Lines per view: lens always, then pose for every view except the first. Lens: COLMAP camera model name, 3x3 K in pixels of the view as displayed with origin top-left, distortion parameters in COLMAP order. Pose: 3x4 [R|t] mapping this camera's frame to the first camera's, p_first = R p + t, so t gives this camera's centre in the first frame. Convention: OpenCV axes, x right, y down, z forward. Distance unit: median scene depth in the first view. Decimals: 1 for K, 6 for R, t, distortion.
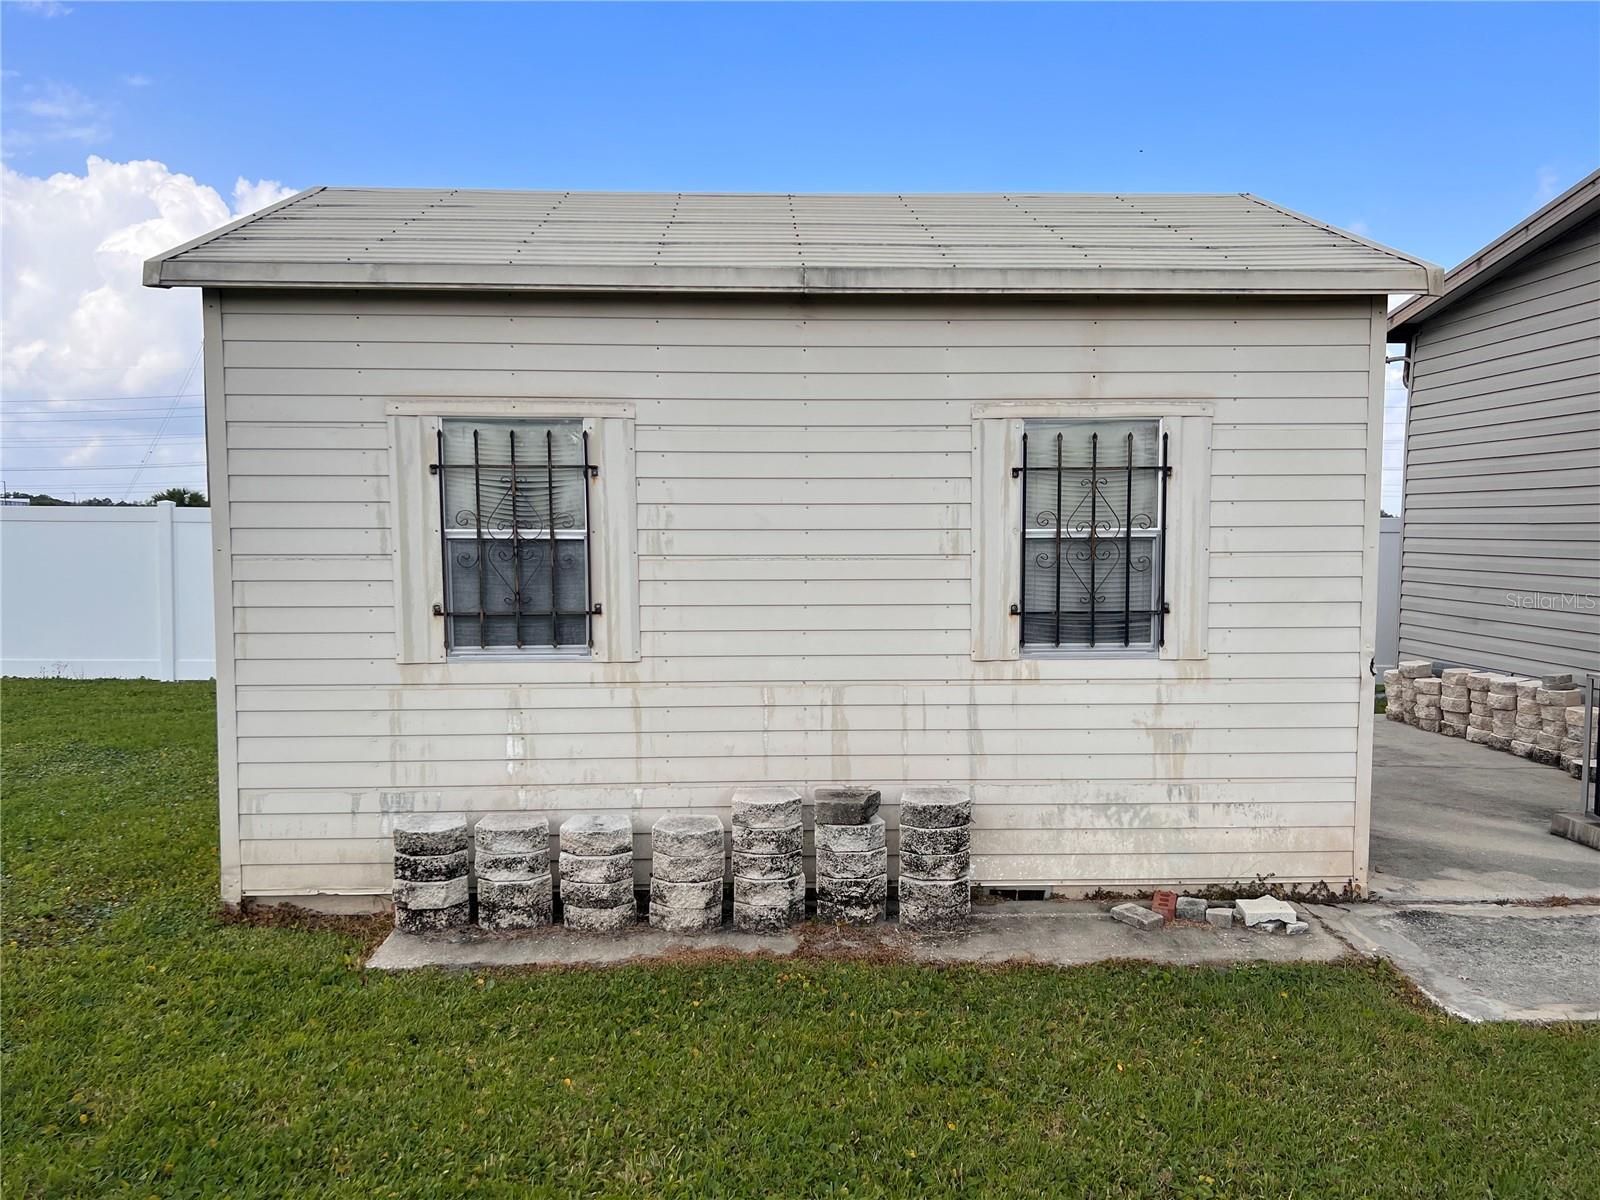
lens RADIAL K [[1201.9, 0, 787.0], [0, 1201.9, 592.0], [0, 0, 1]] dist [0.068831, -0.054531]
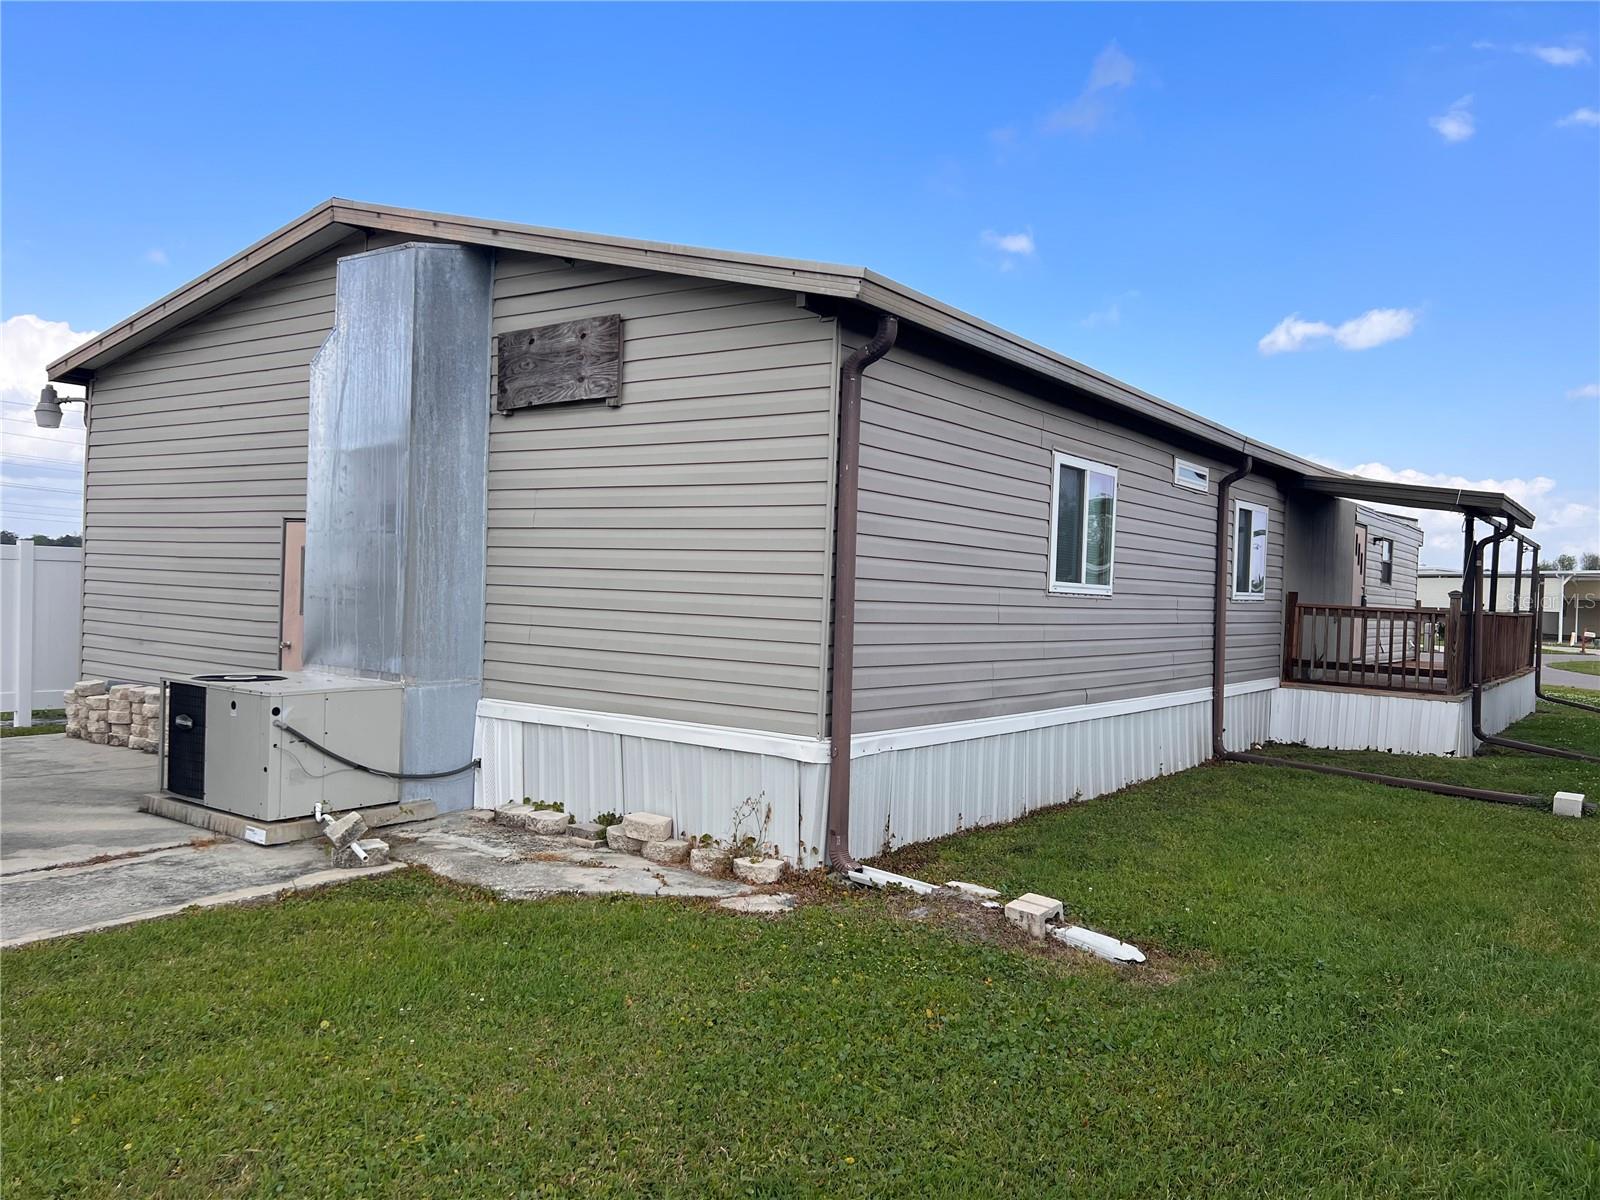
lens RADIAL K [[1201.9, 0, 796.1], [0, 1201.9, 609.6], [0, 0, 1]] dist [0.068831, -0.054531]
pose [[0.614427, 0.003407, 0.788966, 0.087542], [0.007020, 0.999927, -0.009784, 0.017511], [-0.788943, 0.011550, 0.614358, -0.327838]]
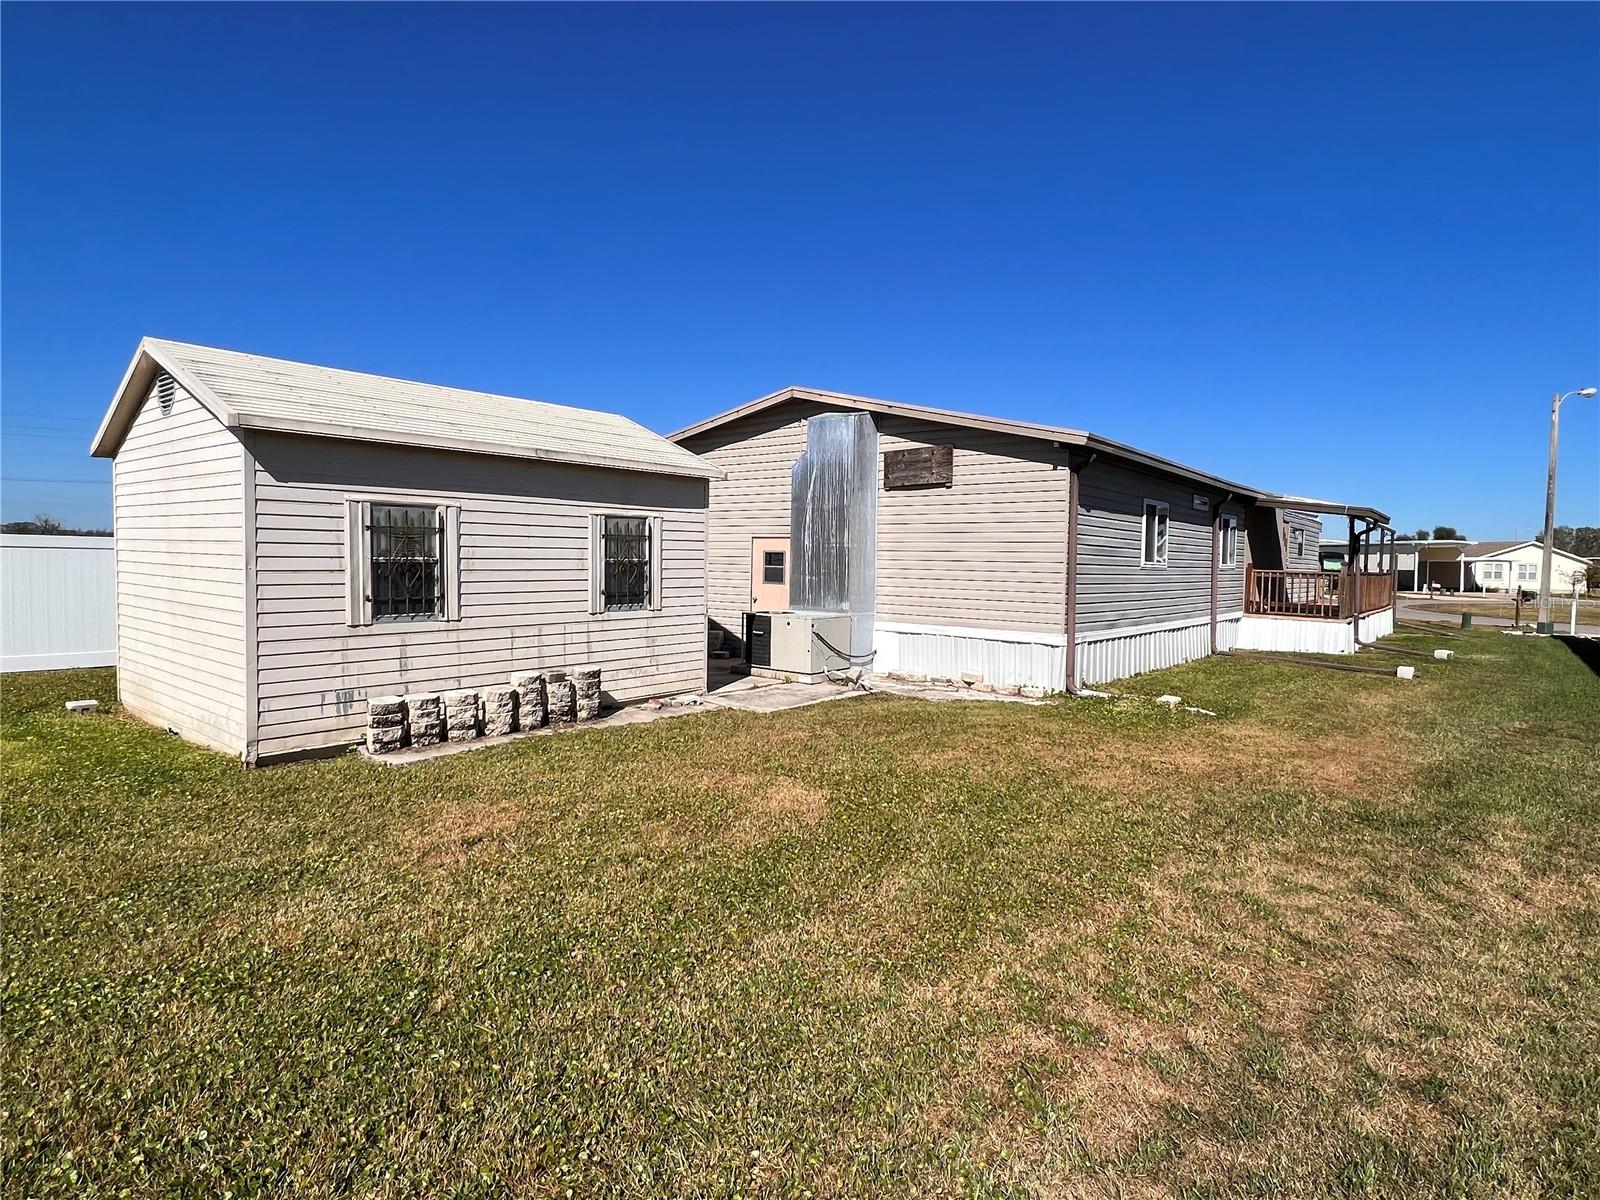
lens RADIAL K [[871.6, 0, 784.0], [0, 871.6, 592.9], [0, 0, 1]] dist [0.004662, 0.000204]
pose [[0.667727, -0.020175, 0.744133, -0.893363], [0.021411, 0.999740, 0.007893, 0.009875], [-0.744099, 0.010663, 0.667985, -0.470552]]
